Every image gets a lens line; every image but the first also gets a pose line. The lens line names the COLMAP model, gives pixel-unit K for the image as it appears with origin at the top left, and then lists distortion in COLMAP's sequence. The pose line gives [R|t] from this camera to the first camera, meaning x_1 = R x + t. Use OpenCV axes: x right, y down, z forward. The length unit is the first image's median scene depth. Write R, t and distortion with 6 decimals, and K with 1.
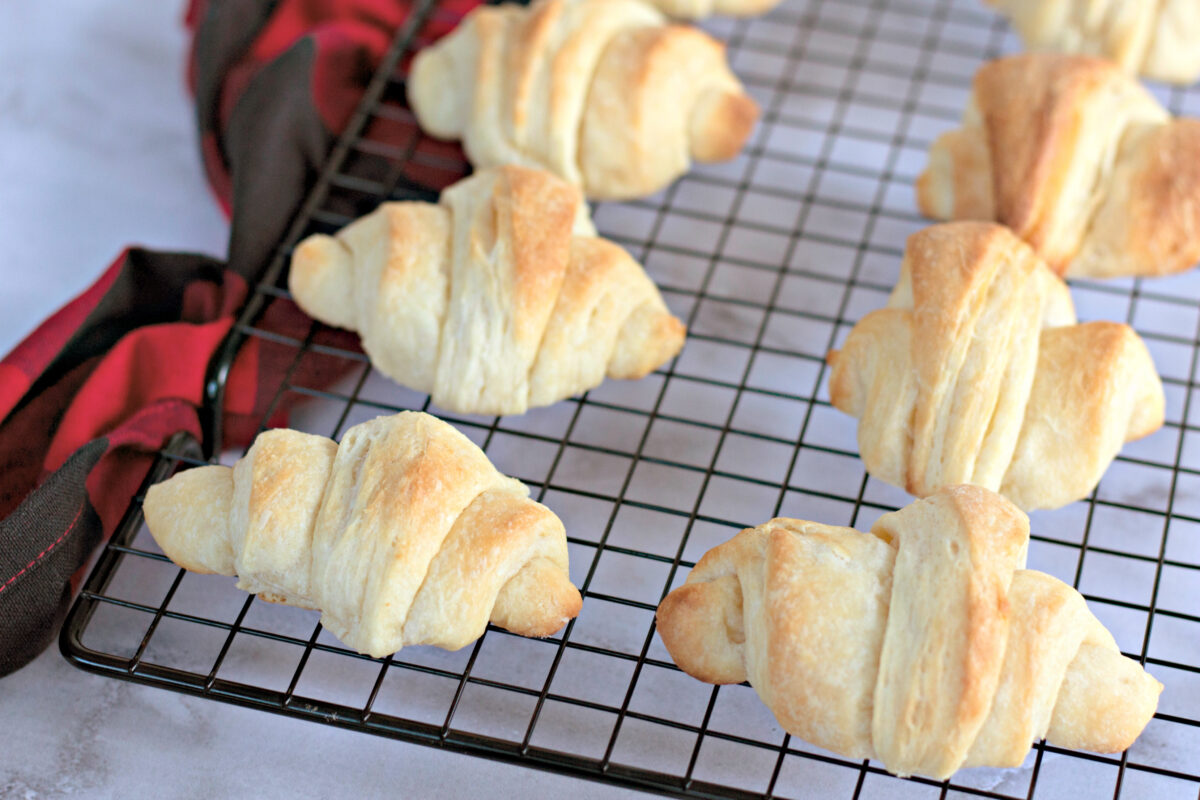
lens RADIAL K [[3047.3, 0, 600.0], [0, 3047.3, 400.0], [0, 0, 1]] dist [-0.132023, -0.142102]
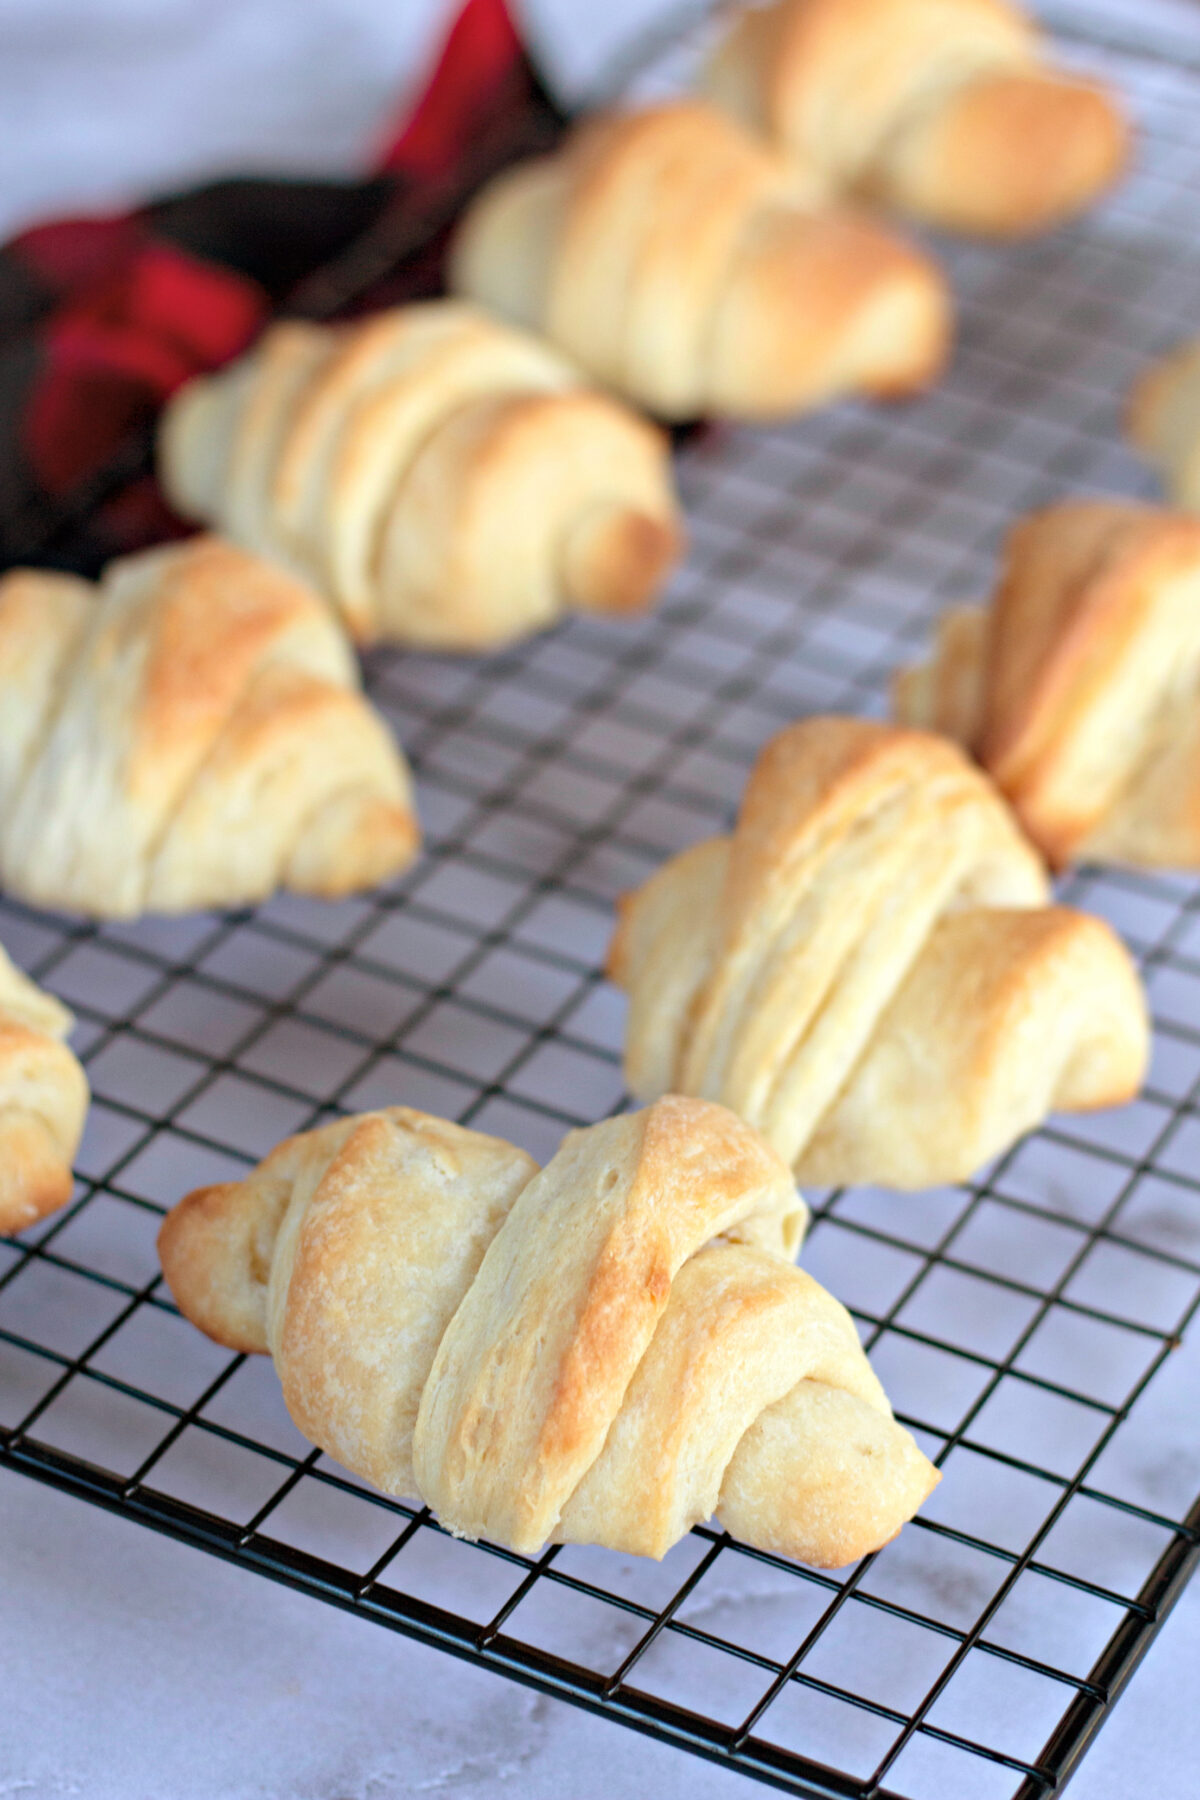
lens RADIAL K [[4571.0, 0, 600.0], [0, 4571.0, 900.0], [0, 0, 1]] dist [-0.132023, -0.142102]
pose [[0.972126, 0.148347, -0.181562, 0.261389], [-0.163380, 0.984021, -0.070774, 0.056338], [0.168162, 0.098465, 0.980829, 0.096519]]
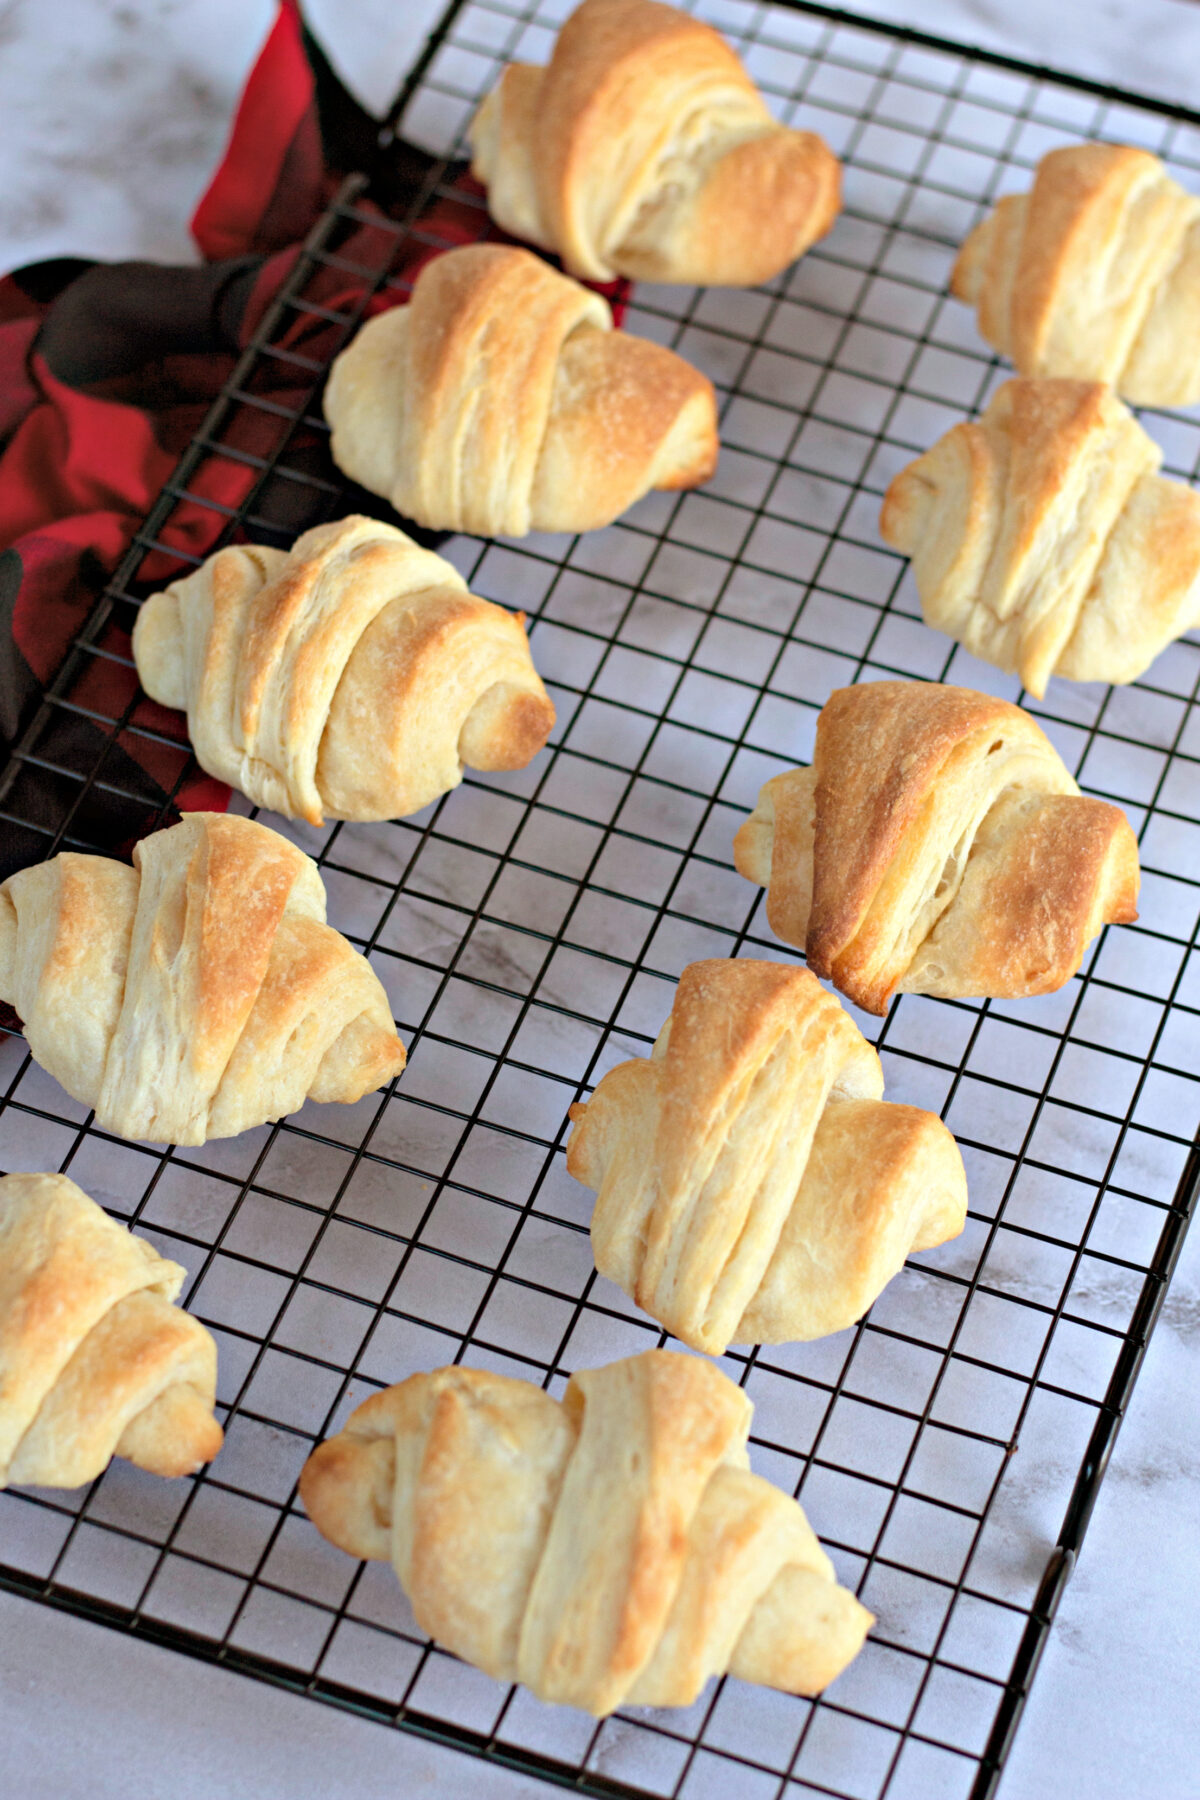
lens RADIAL K [[4571.0, 0, 600.0], [0, 4571.0, 900.0], [0, 0, 1]] dist [-0.132023, -0.142102]
pose [[0.995301, 0.089723, -0.036412, 0.134404], [-0.079727, 0.972756, 0.217692, -0.373372], [0.054952, -0.213766, 0.975338, -0.221158]]
